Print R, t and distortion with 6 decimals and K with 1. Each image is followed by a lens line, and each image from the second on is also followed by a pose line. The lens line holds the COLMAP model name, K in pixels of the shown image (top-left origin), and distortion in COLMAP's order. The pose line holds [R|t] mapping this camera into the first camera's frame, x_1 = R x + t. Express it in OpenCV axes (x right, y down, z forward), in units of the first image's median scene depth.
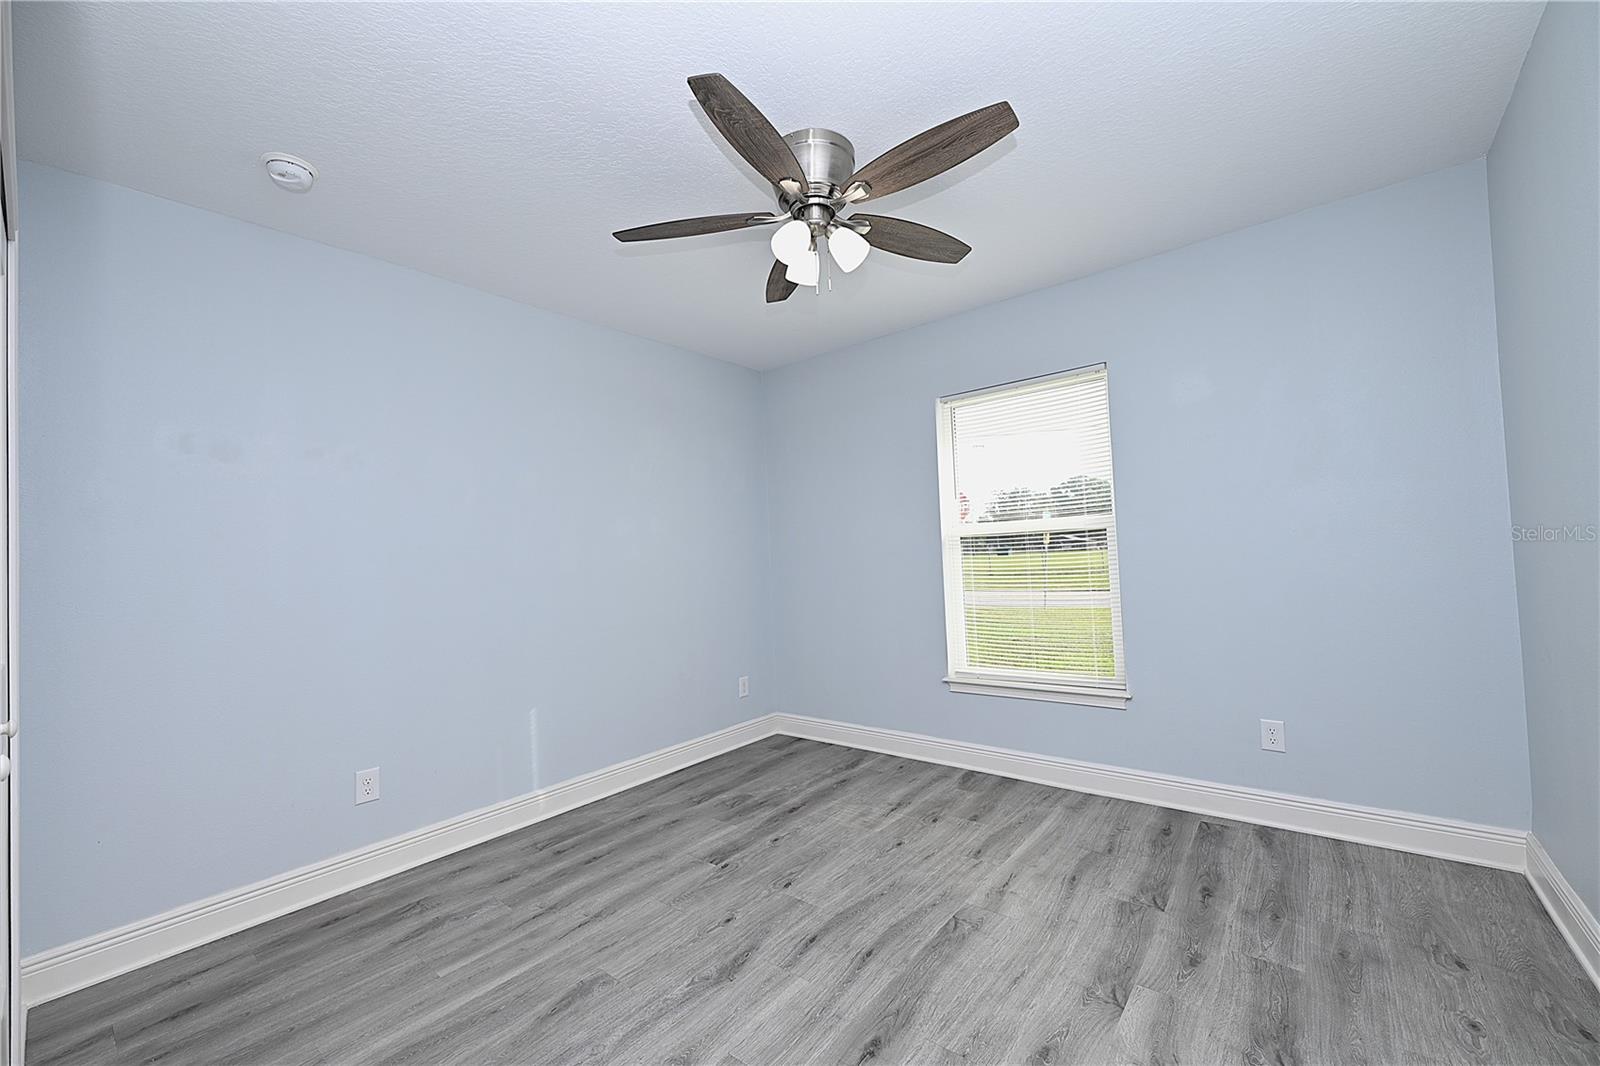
lens RADIAL K [[628.8, 0, 799.9], [0, 628.8, 535.8], [0, 0, 1]] dist [-0.001075, -0.000592]
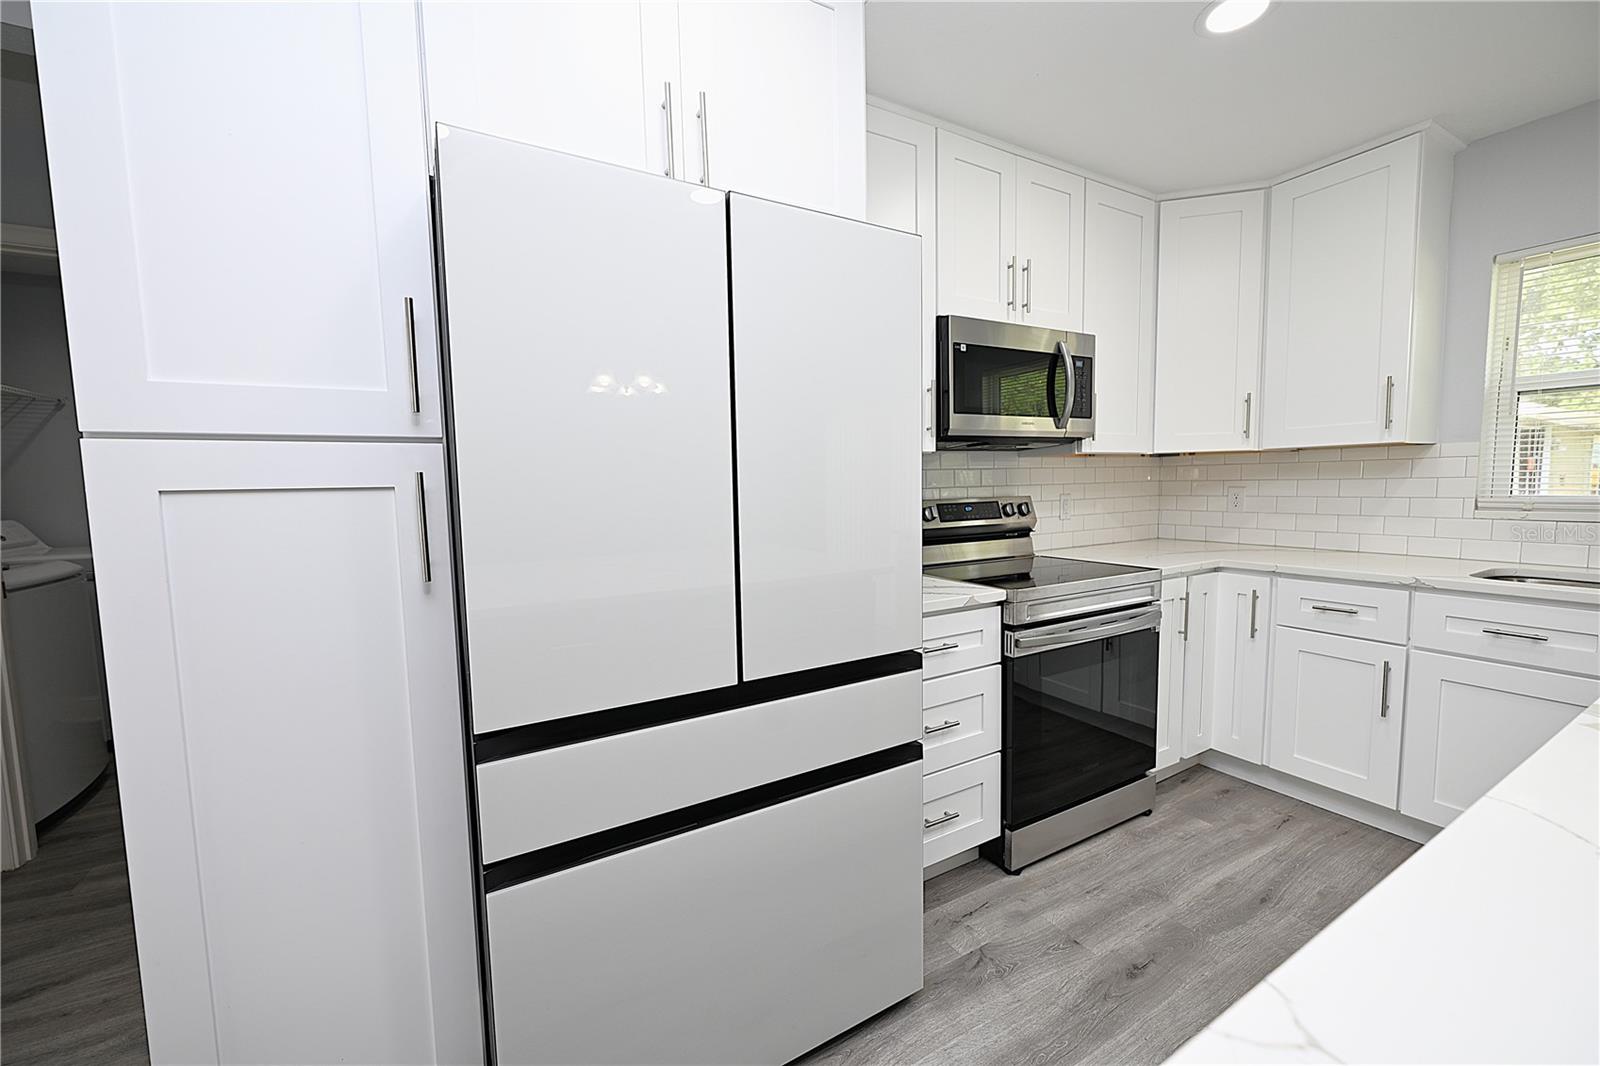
lens RADIAL K [[628.8, 0, 801.9], [0, 628.8, 535.8], [0, 0, 1]] dist [-0.001075, -0.000592]
pose [[-0.933550, 0.035518, 0.356682, 0.406814], [0.050089, 0.998242, 0.031696, 0.018141], [-0.354929, 0.047455, -0.933688, 2.105490]]
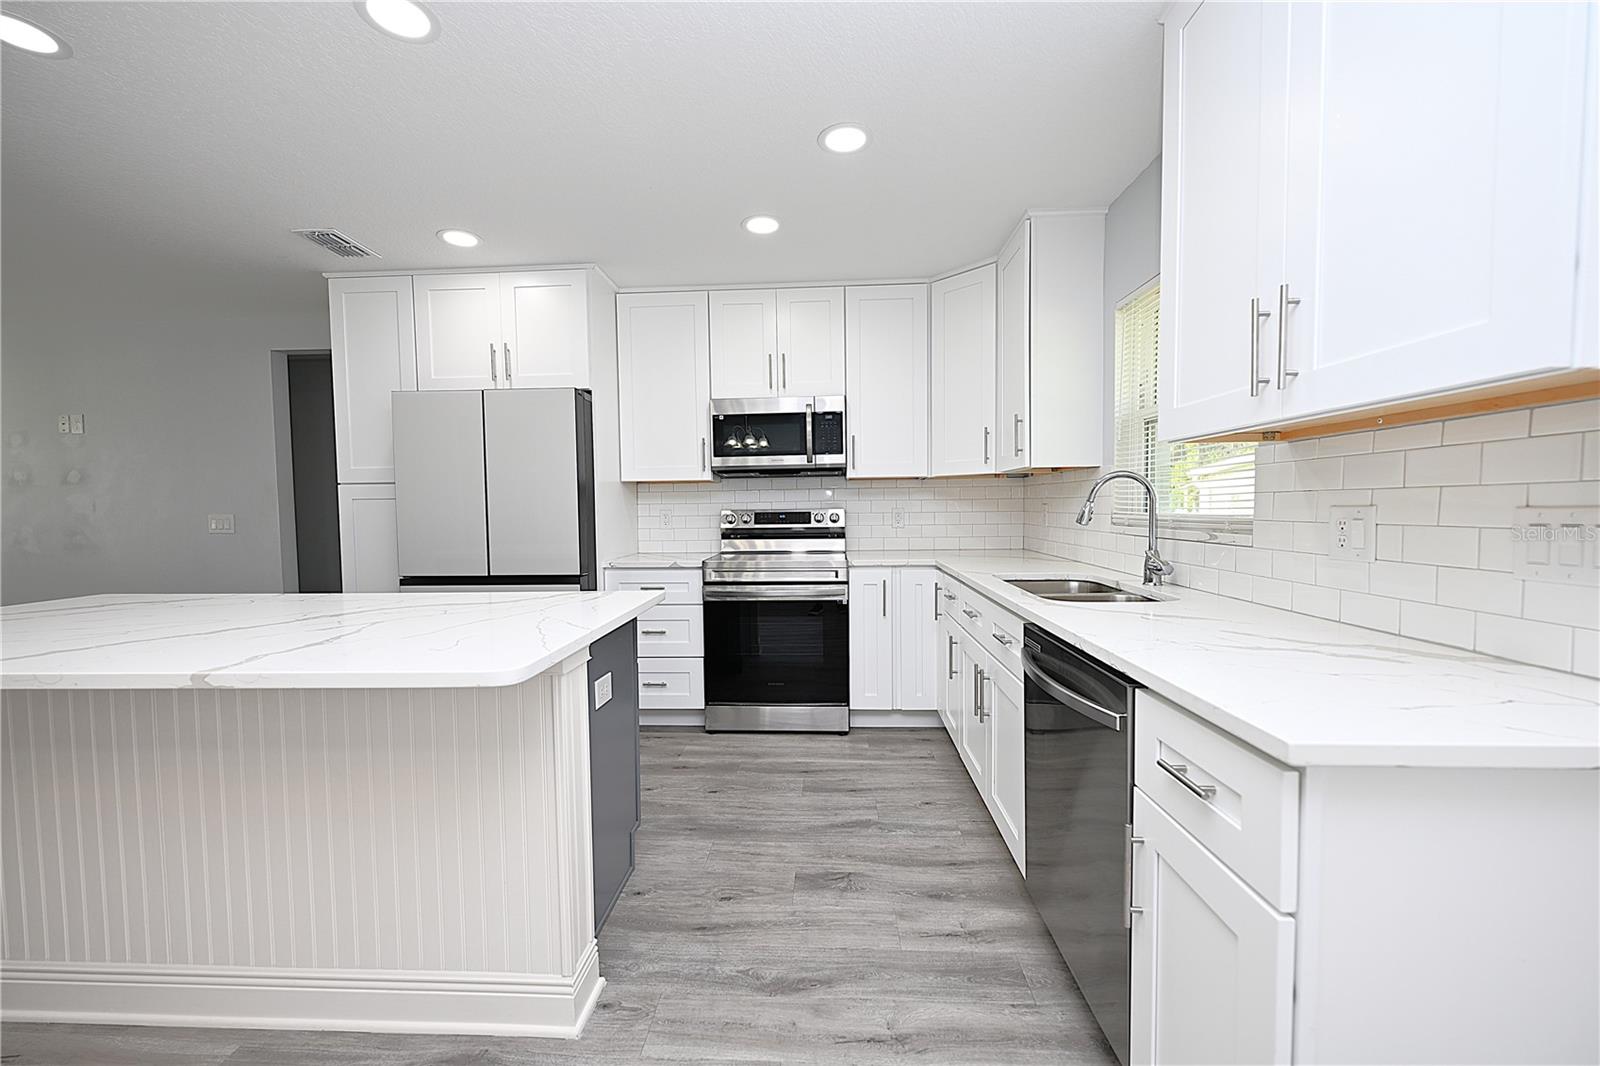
lens RADIAL K [[628.8, 0, 796.0], [0, 628.8, 532.8], [0, 0, 1]] dist [-0.001075, -0.000592]
pose [[-0.595026, 0.016499, 0.803537, -1.087604], [0.009209, 0.999864, -0.013711, 0.102088], [-0.803654, -0.000758, -0.595097, 1.874015]]
